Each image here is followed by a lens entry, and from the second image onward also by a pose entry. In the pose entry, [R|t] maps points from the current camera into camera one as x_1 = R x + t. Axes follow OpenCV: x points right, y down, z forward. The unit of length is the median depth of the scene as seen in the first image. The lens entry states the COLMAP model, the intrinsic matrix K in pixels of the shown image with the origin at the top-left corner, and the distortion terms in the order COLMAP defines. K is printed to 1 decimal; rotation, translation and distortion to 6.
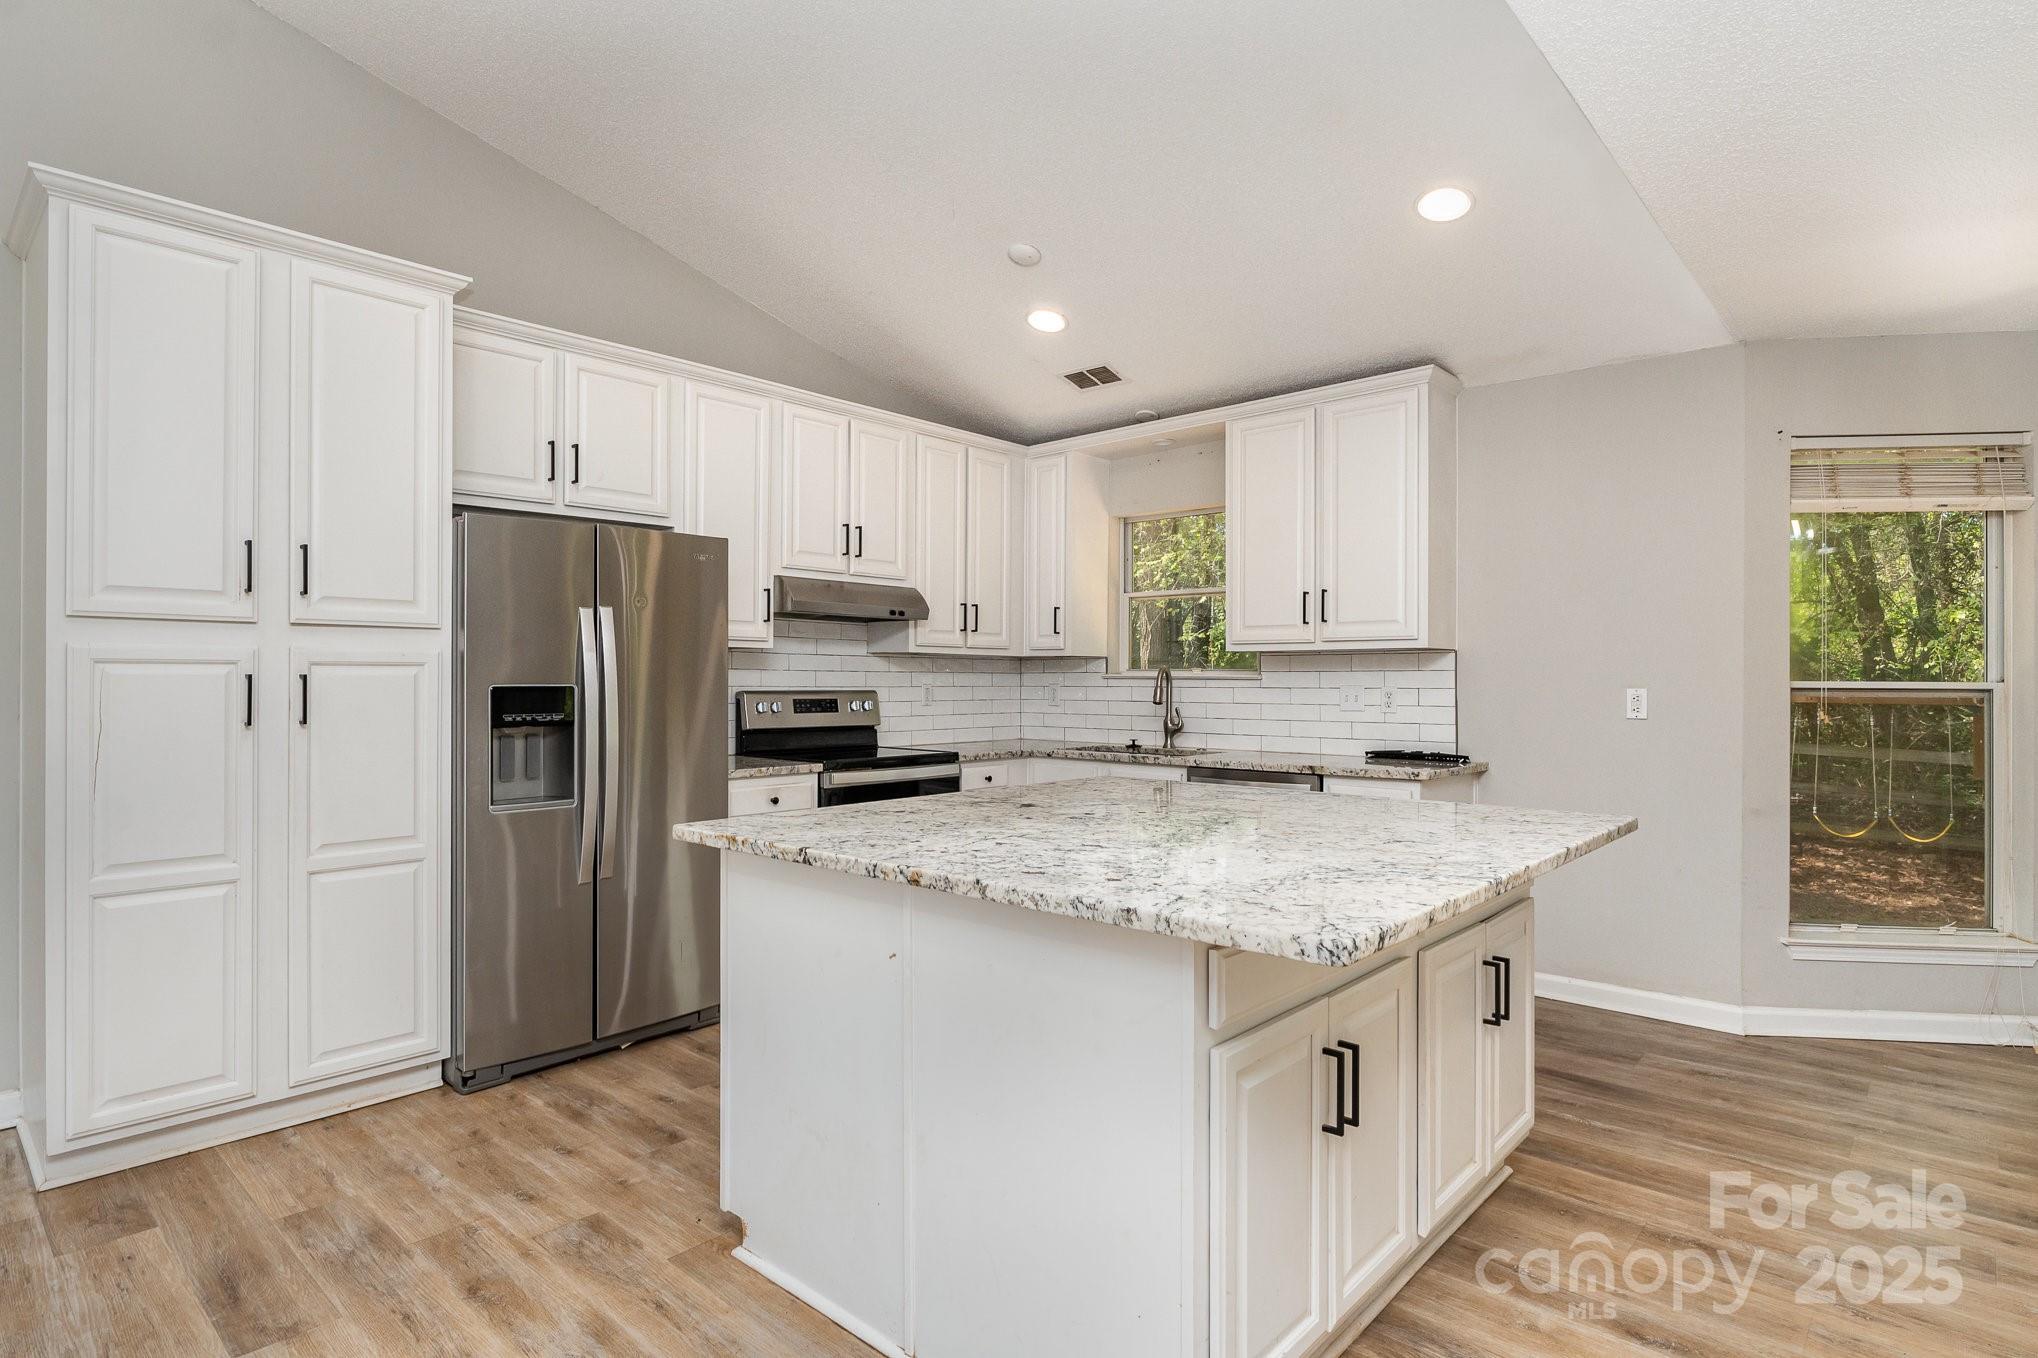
lens RADIAL K [[1061.0, 0, 1017.6], [0, 1061.0, 671.8], [0, 0, 1]] dist [0.000772, -0.001071]
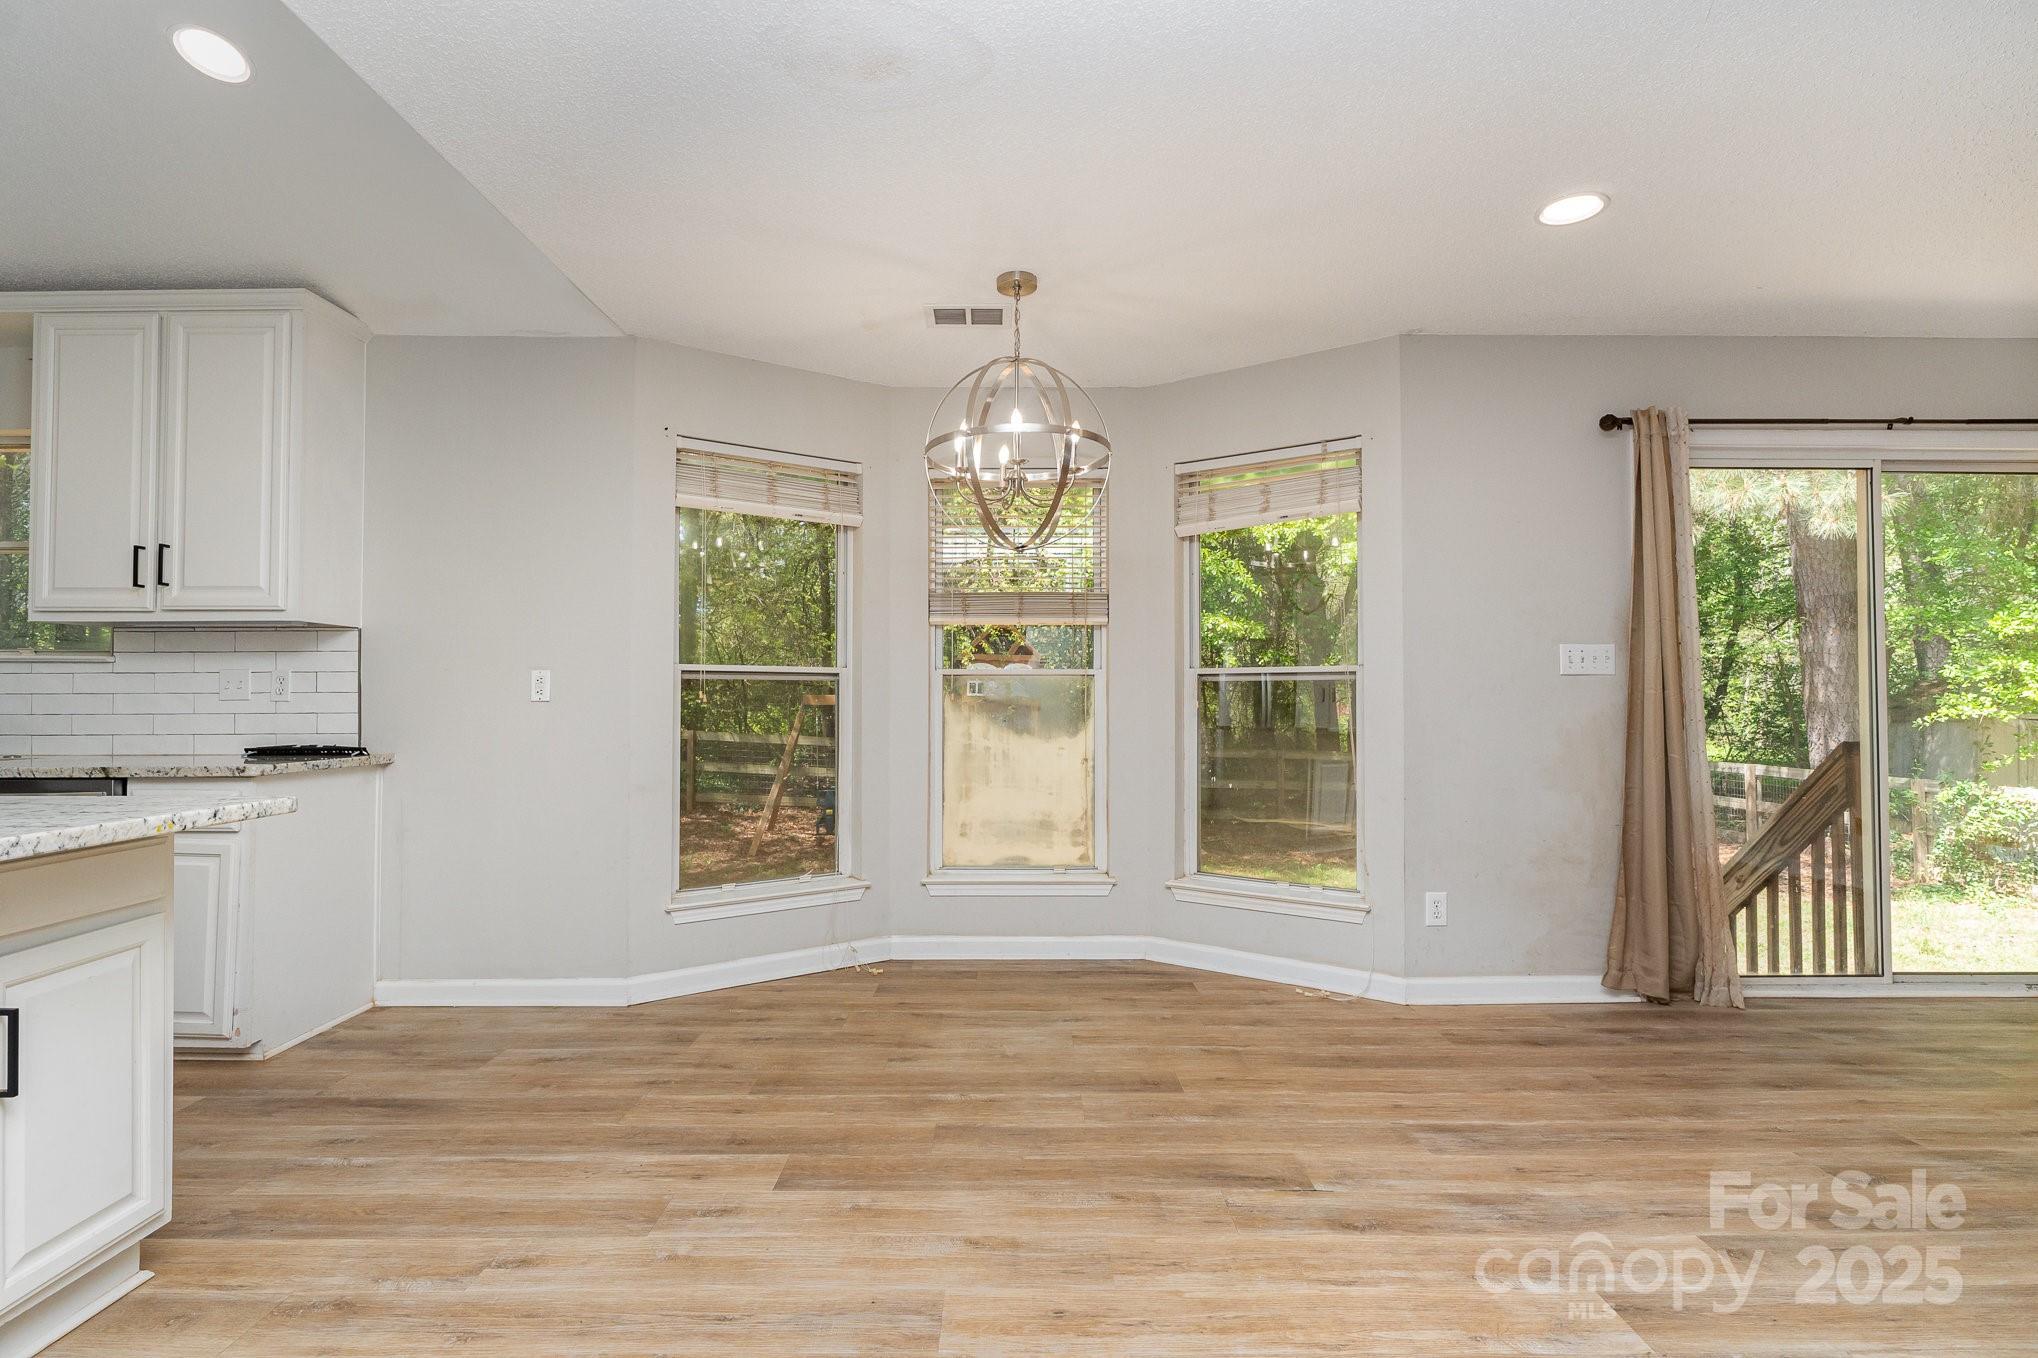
lens RADIAL K [[981.1, 0, 1012.5], [0, 981.1, 676.4], [0, 0, 1]] dist [-0.004237, 0.000977]
pose [[0.738470, 0.009789, 0.674216, 0.270439], [-0.002012, 0.999922, -0.012314, 0.028918], [-0.674284, 0.007737, 0.738432, 0.037249]]
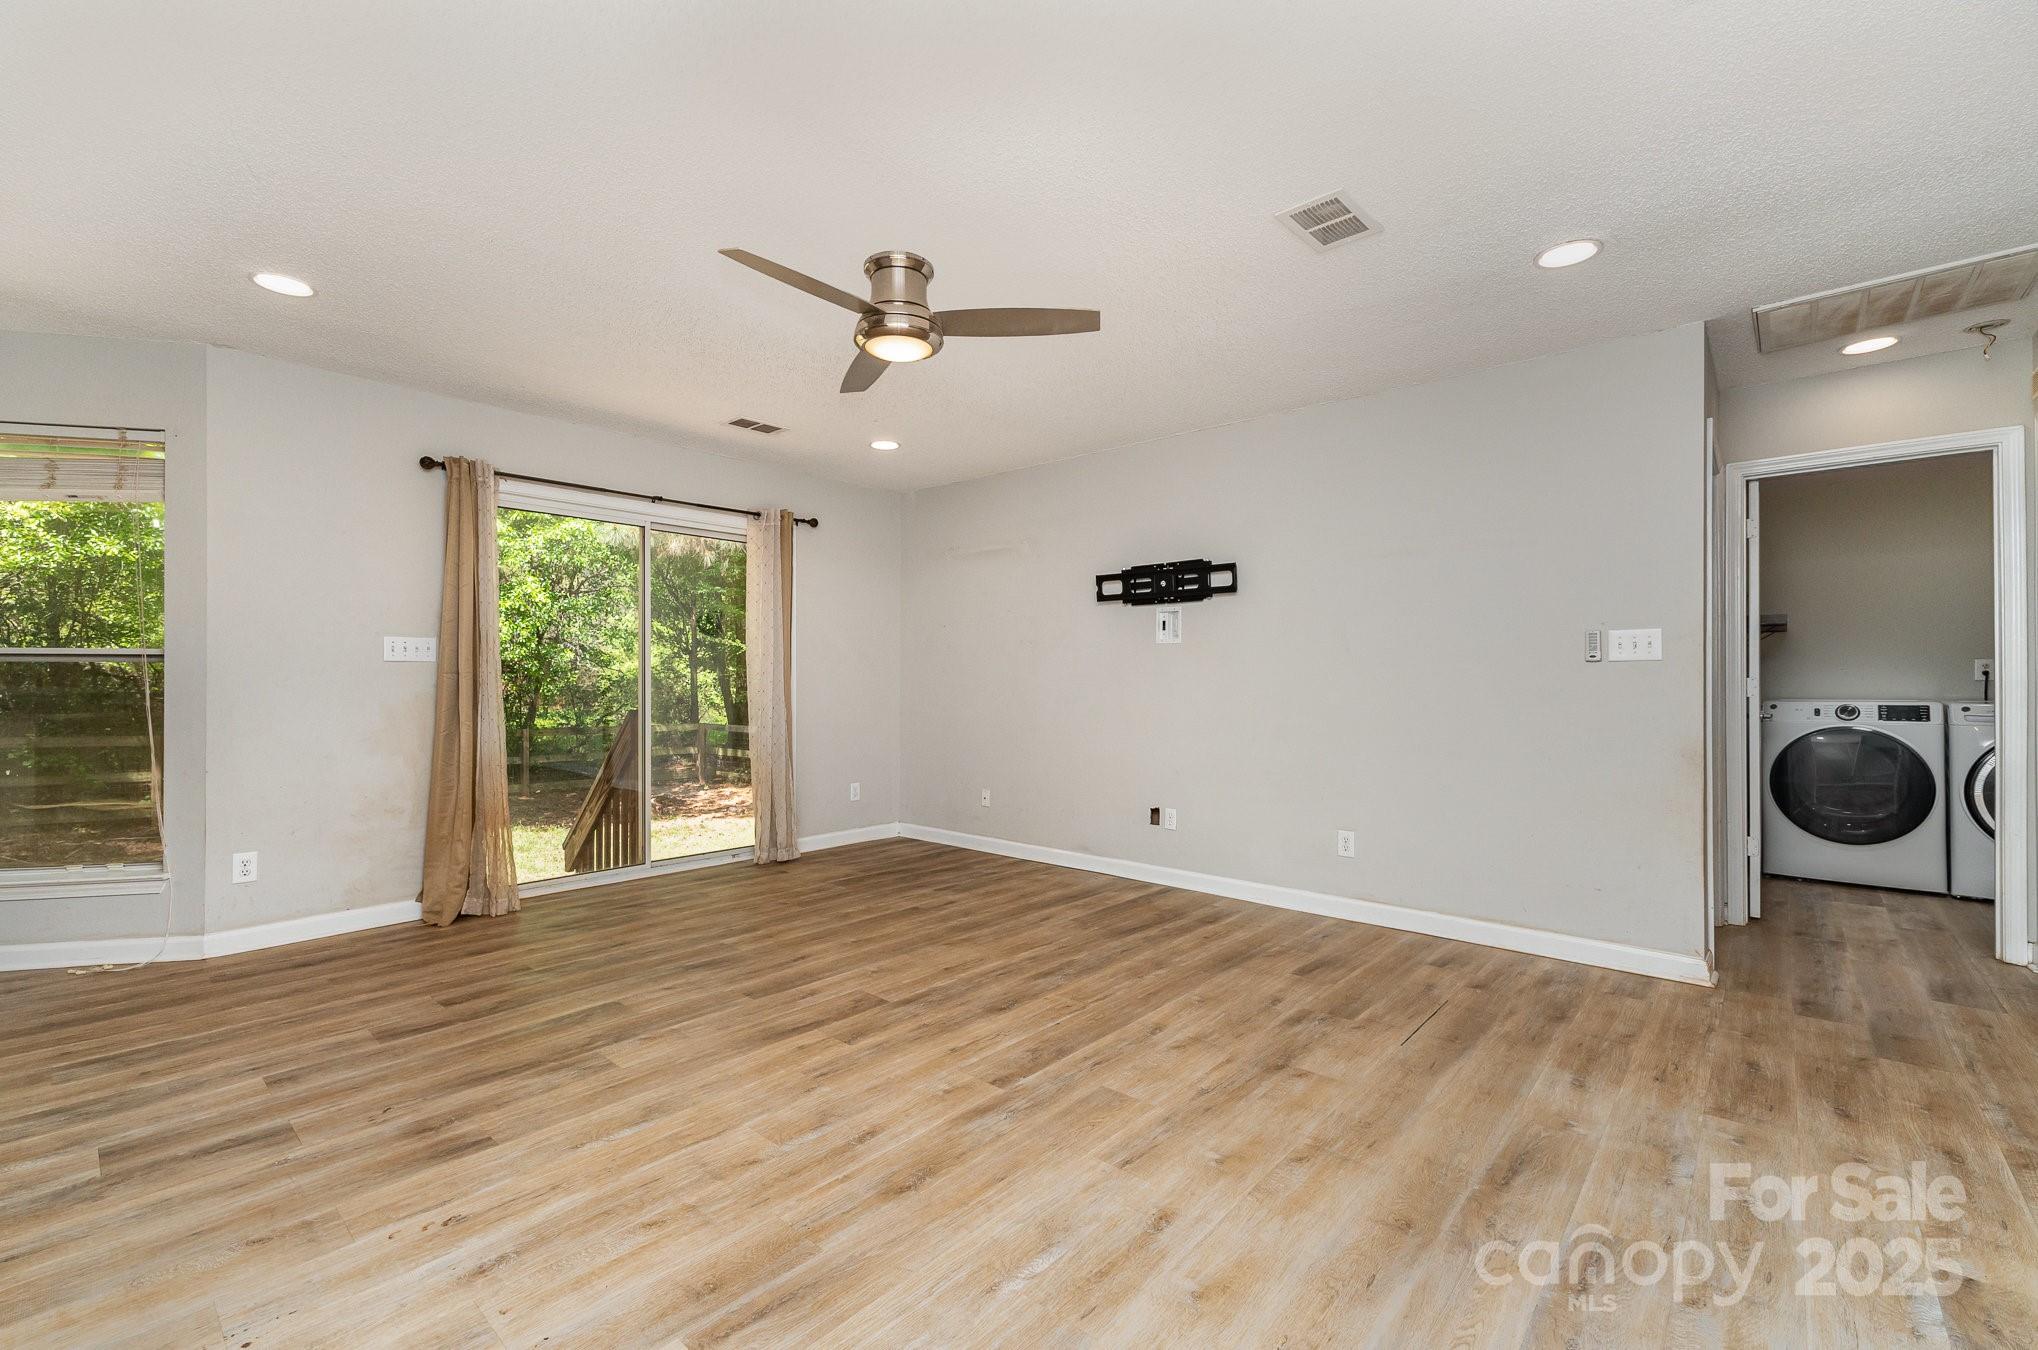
lens RADIAL K [[859.0, 0, 1015.9], [0, 859.0, 677.0], [0, 0, 1]] dist [0.002141, 0.000126]
pose [[-0.011346, 0.000908, 0.999935, 0.269229], [-0.009097, 0.999958, -0.001011, 0.027879], [-0.999894, -0.009108, -0.011337, -0.317793]]
